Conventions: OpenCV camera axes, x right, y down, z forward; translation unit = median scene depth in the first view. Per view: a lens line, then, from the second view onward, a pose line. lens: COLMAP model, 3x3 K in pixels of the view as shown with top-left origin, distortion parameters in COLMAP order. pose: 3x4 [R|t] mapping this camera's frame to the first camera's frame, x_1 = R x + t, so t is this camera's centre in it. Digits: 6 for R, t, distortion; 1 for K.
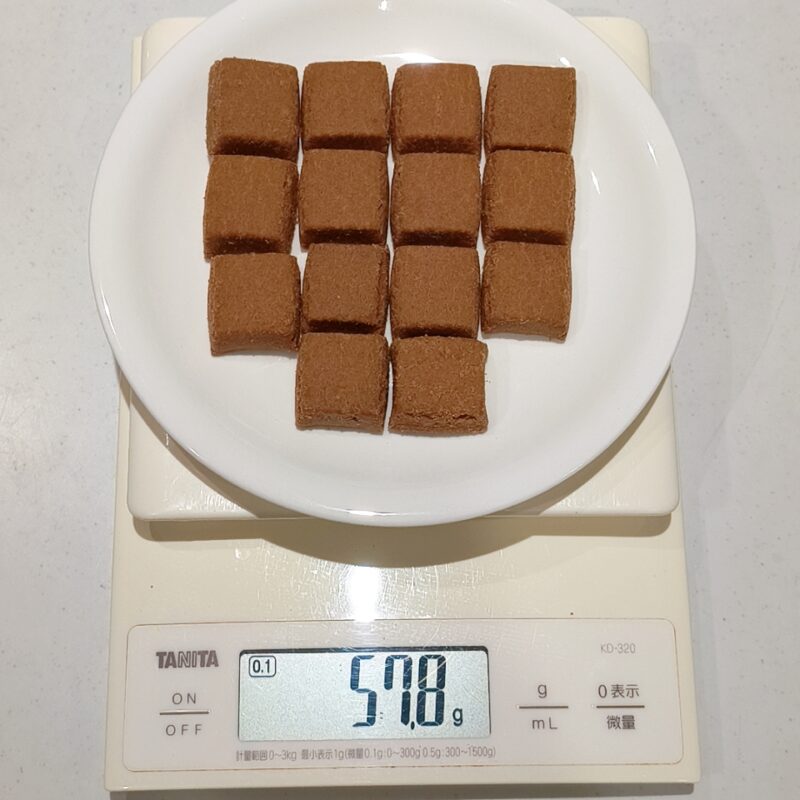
lens RADIAL K [[1583.9, 0, 378.9], [0, 1583.9, 401.8], [0, 0, 1]] dist [0.145866, -0.017624]
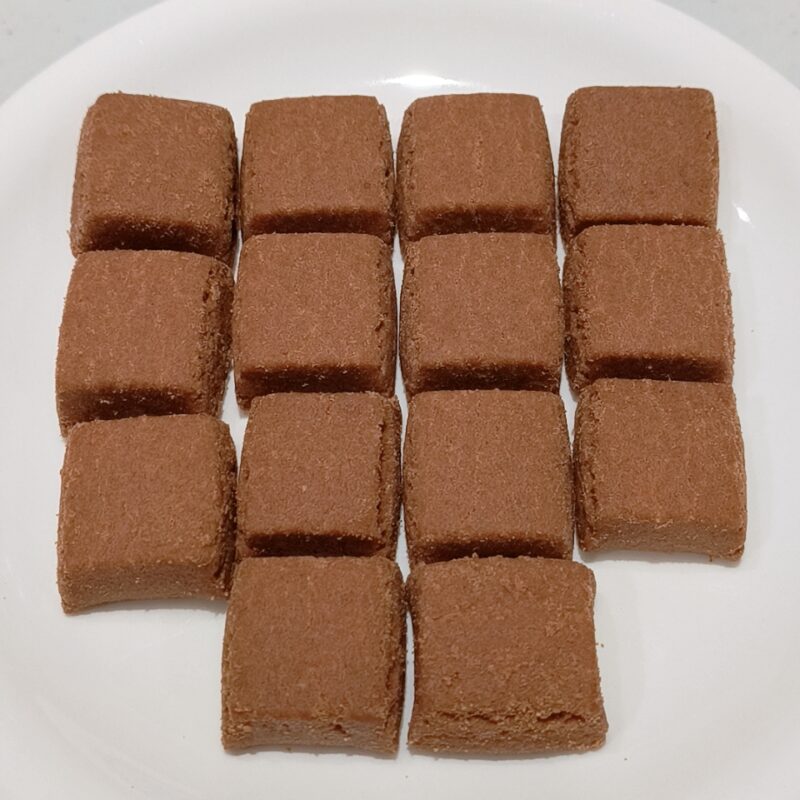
lens RADIAL K [[1583.9, 0, 378.9], [0, 1583.9, 401.8], [0, 0, 1]] dist [0.145866, -0.017624]
pose [[0.998774, -0.041557, -0.026902, 0.014191], [0.036175, 0.983649, -0.176427, -0.001263], [0.033793, 0.175238, 0.983946, 0.467499]]
